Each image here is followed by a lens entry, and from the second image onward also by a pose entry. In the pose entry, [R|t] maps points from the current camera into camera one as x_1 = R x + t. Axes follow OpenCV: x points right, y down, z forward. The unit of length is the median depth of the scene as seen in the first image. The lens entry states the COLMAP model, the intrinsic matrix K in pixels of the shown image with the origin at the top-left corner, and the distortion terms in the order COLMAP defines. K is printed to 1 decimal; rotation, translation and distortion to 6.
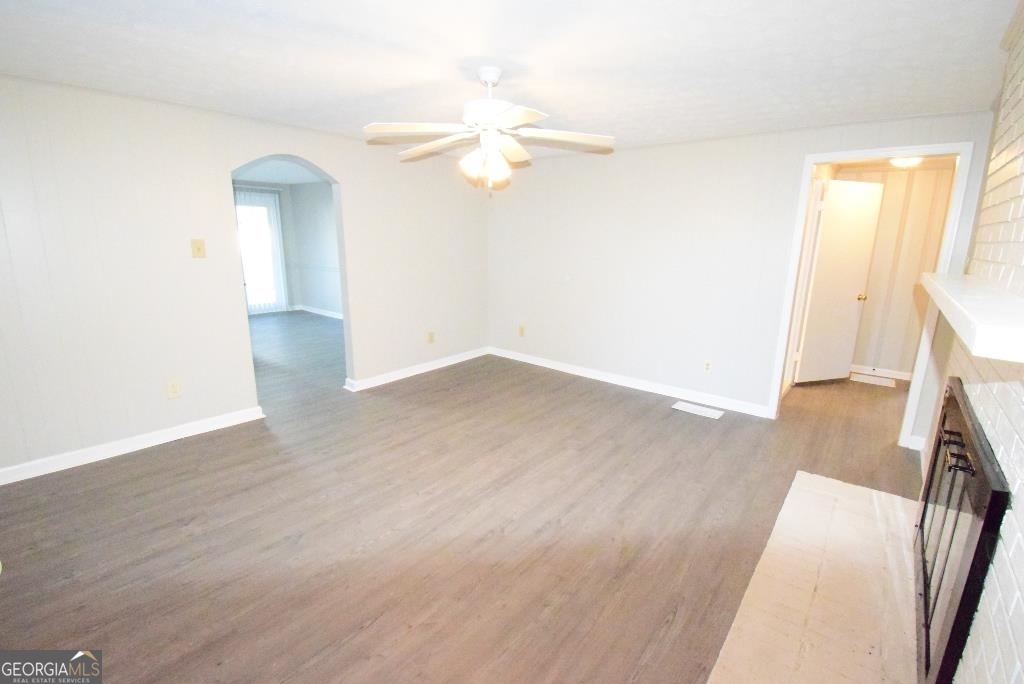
lens RADIAL K [[455.5, 0, 517.3], [0, 455.5, 339.9], [0, 0, 1]] dist [0.020283, -0.027244]
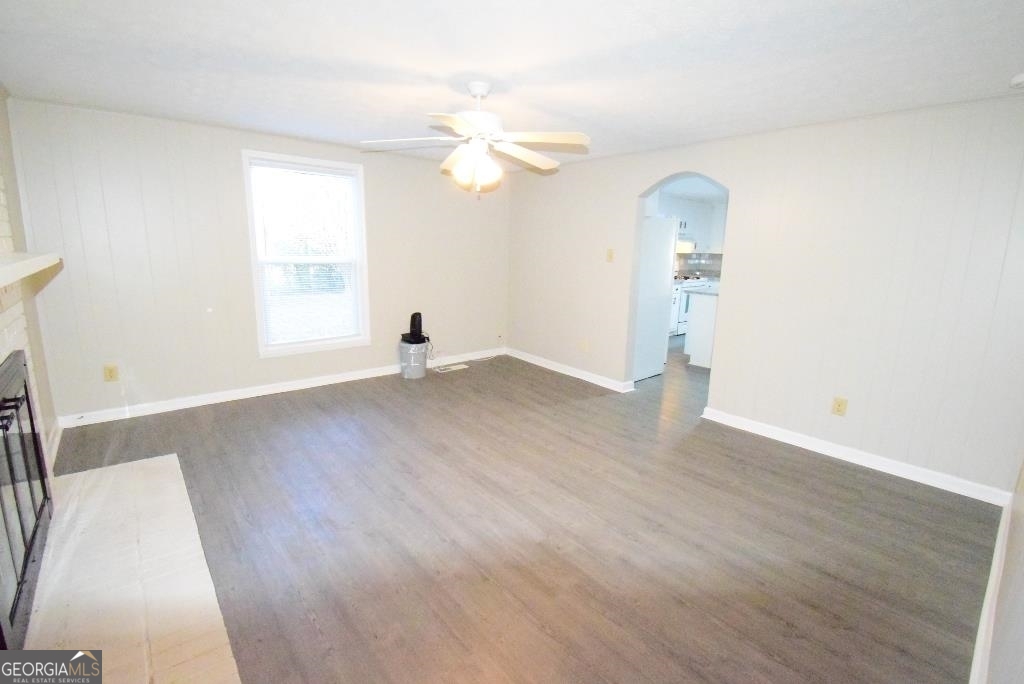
lens RADIAL K [[461.5, 0, 521.6], [0, 461.5, 335.3], [0, 0, 1]] dist [0.000440, 0.000053]
pose [[-0.185290, 0.164395, -0.968835, 0.788963], [-0.241446, 0.948069, 0.207047, -0.198332], [0.952561, 0.272285, -0.135975, 1.016146]]
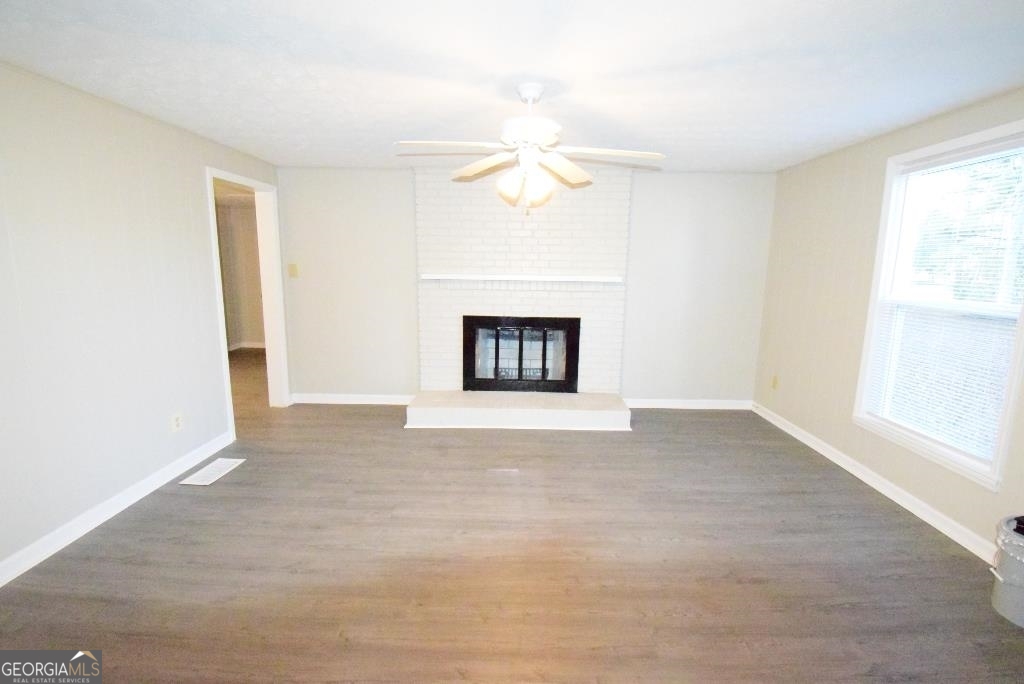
lens RADIAL K [[455.5, 0, 517.3], [0, 455.5, 339.9], [0, 0, 1]] dist [0.020283, -0.027244]
pose [[-0.610554, -0.152126, 0.777227, -0.627187], [0.147625, 0.942318, 0.300407, -0.274195], [-0.778094, 0.298153, -0.552878, 1.232798]]
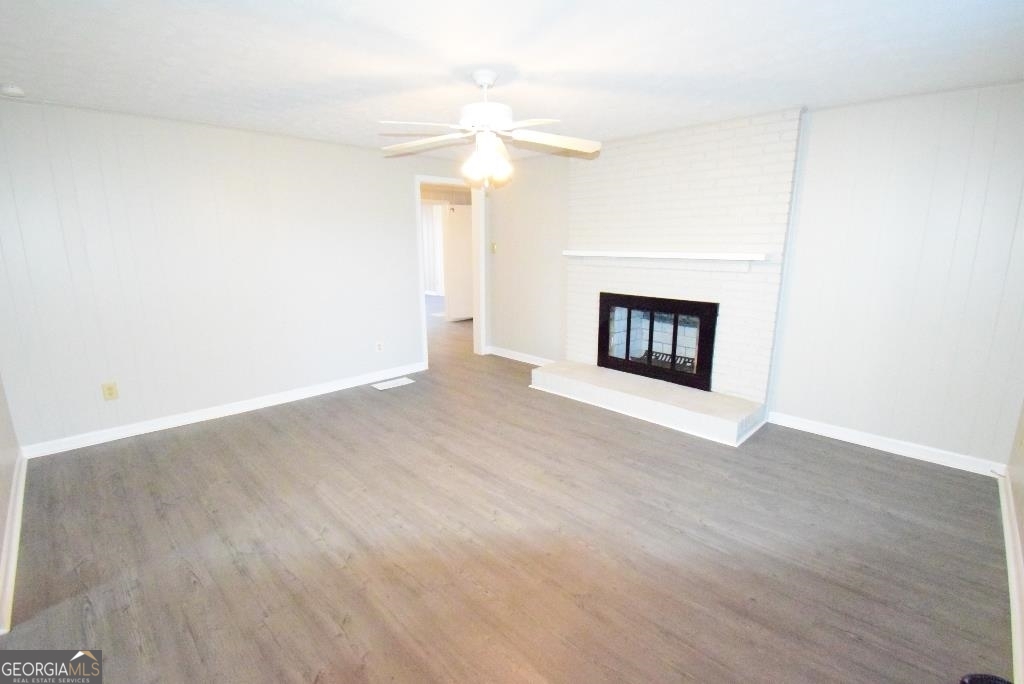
lens RADIAL K [[455.5, 0, 517.3], [0, 455.5, 339.9], [0, 0, 1]] dist [0.020283, -0.027244]
pose [[0.104795, -0.226272, 0.968410, -0.854161], [0.217147, 0.955482, 0.199753, -0.147769], [-0.970497, 0.189354, 0.149264, 0.642163]]
